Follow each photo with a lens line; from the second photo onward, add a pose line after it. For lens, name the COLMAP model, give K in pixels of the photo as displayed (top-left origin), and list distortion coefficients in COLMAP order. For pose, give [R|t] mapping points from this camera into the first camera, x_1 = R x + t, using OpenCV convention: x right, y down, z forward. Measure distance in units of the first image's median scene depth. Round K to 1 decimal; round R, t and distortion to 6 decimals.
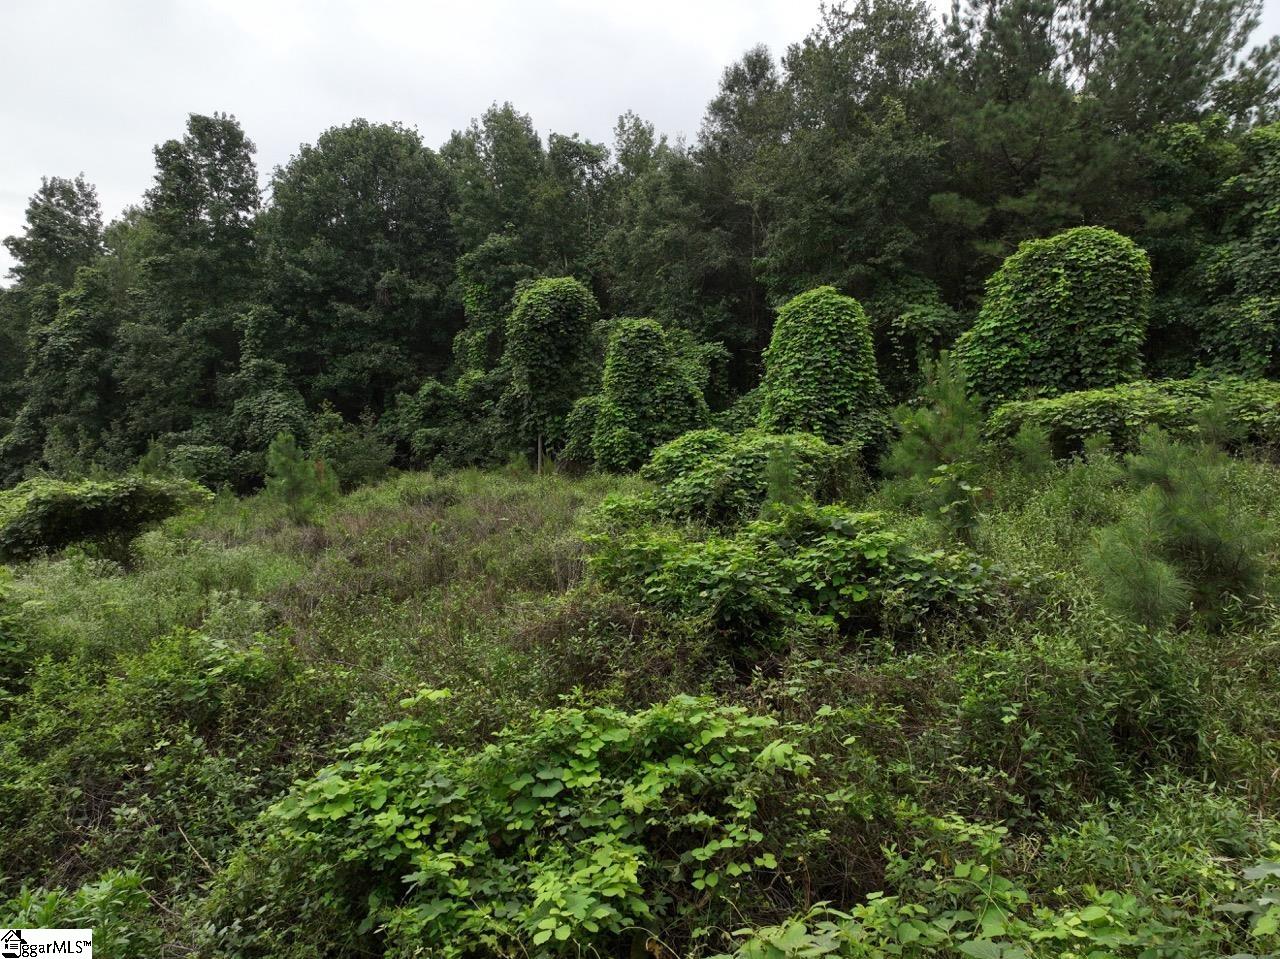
lens RADIAL K [[895.7, 0, 640.0], [0, 895.7, 479.5], [0, 0, 1]] dist [0.006082, 0.006078]
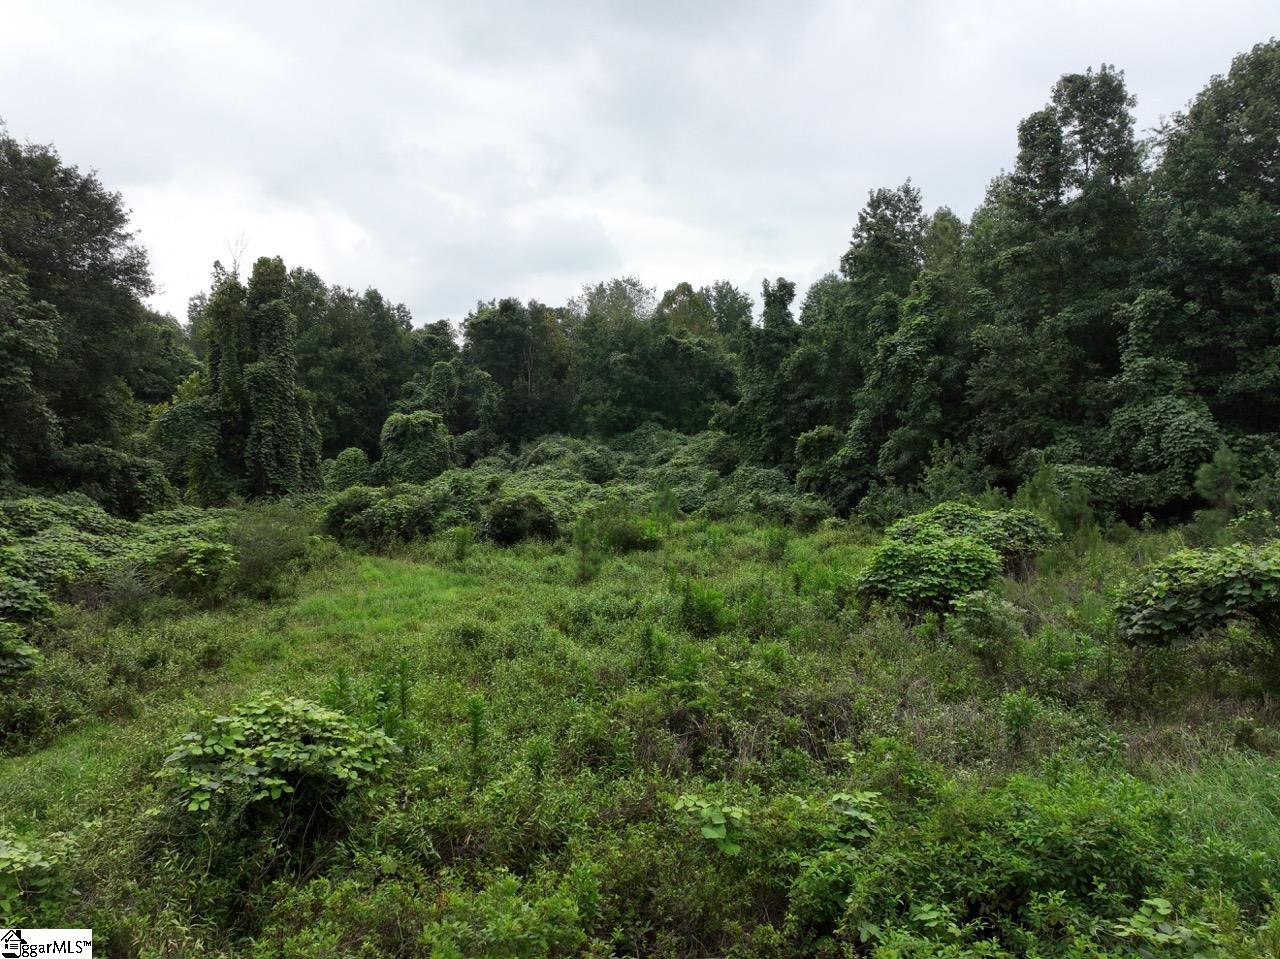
lens RADIAL K [[895.7, 0, 640.0], [0, 895.7, 479.5], [0, 0, 1]] dist [0.006082, 0.006078]
pose [[0.757626, 0.037353, -0.651619, -0.235952], [-0.044125, 0.999008, 0.005963, -0.010812], [0.651196, 0.024235, 0.758523, 0.101592]]
